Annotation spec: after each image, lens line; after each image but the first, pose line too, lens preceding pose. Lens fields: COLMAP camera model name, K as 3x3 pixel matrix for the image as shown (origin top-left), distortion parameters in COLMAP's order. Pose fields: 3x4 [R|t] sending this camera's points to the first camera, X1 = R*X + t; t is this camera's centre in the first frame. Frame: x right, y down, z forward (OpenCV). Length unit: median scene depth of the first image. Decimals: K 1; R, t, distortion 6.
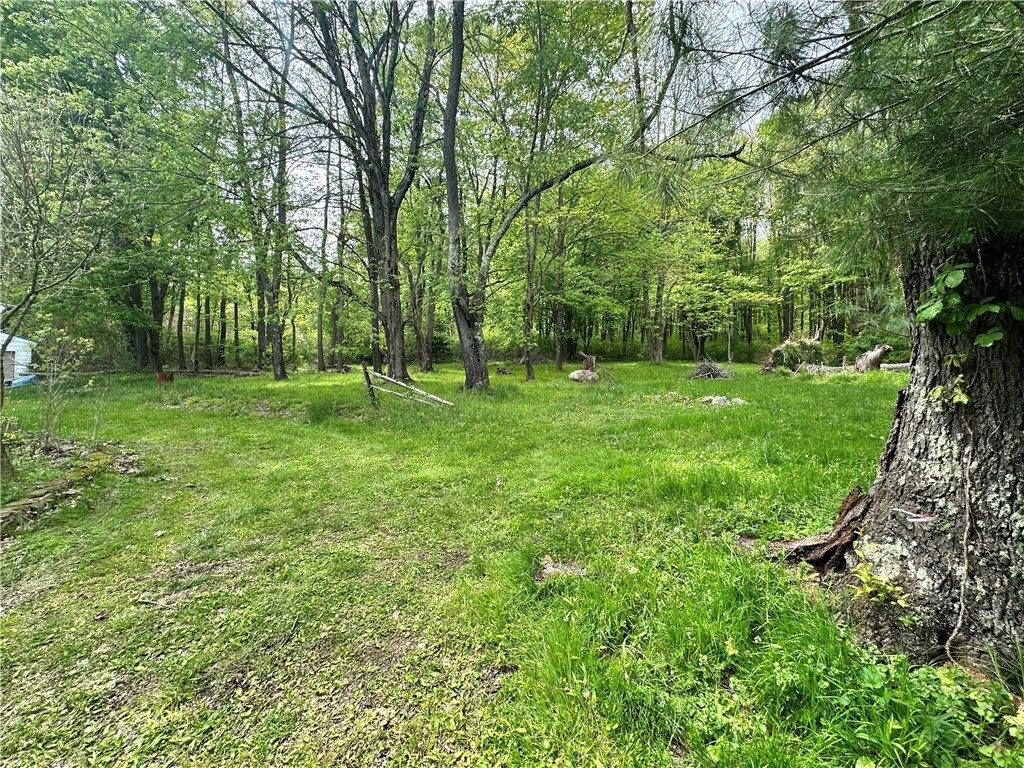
lens RADIAL K [[412.5, 0, 511.4], [0, 412.5, 384.7], [0, 0, 1]] dist [0.001319, 0.000463]
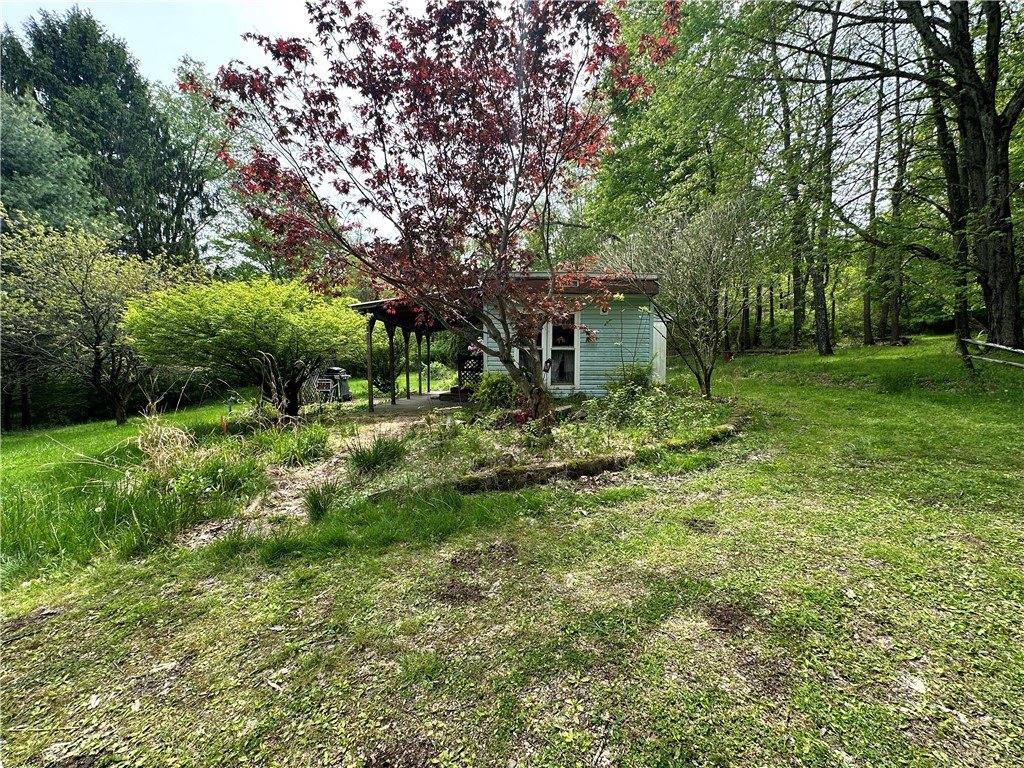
lens RADIAL K [[412.5, 0, 510.7], [0, 412.5, 380.7], [0, 0, 1]] dist [0.001319, 0.000463]
pose [[0.435502, 0.018337, -0.900001, 0.017895], [0.017943, 0.999417, 0.029045, 0.007098], [0.900009, -0.028798, 0.434919, -0.149744]]
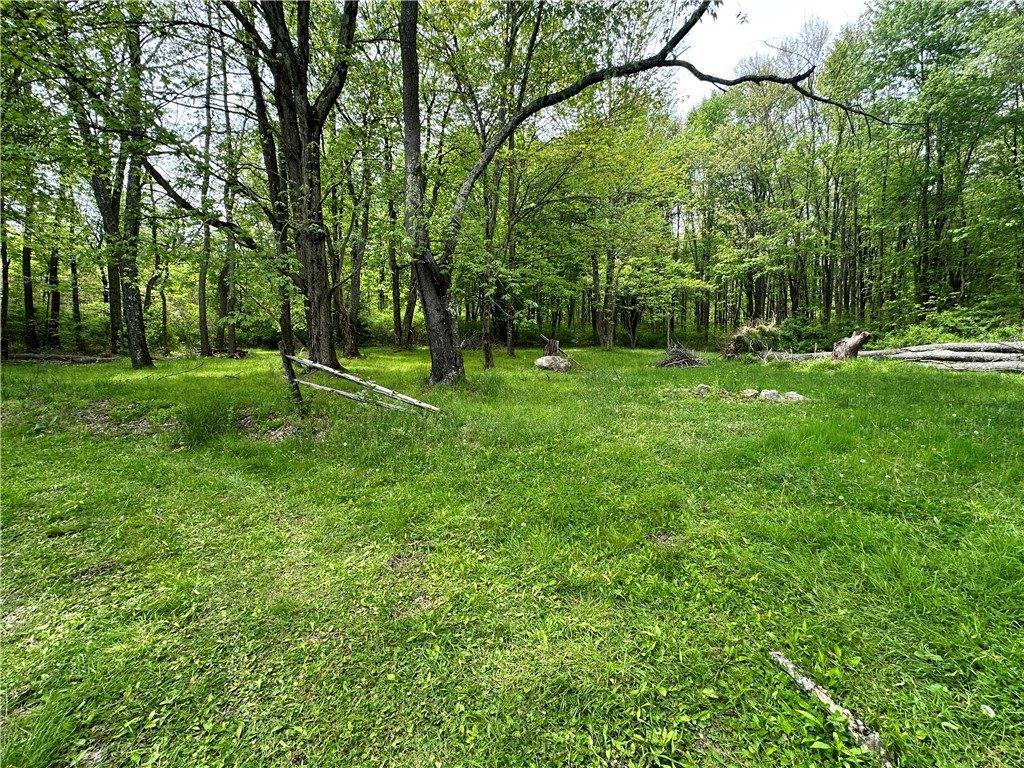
lens RADIAL K [[412.5, 0, 511.1], [0, 412.5, 384.0], [0, 0, 1]] dist [0.001319, 0.000463]
pose [[0.979356, -0.009746, 0.201908, -0.079184], [0.003215, 0.999462, 0.032649, -0.005828], [-0.202118, -0.031326, 0.978860, 0.174945]]
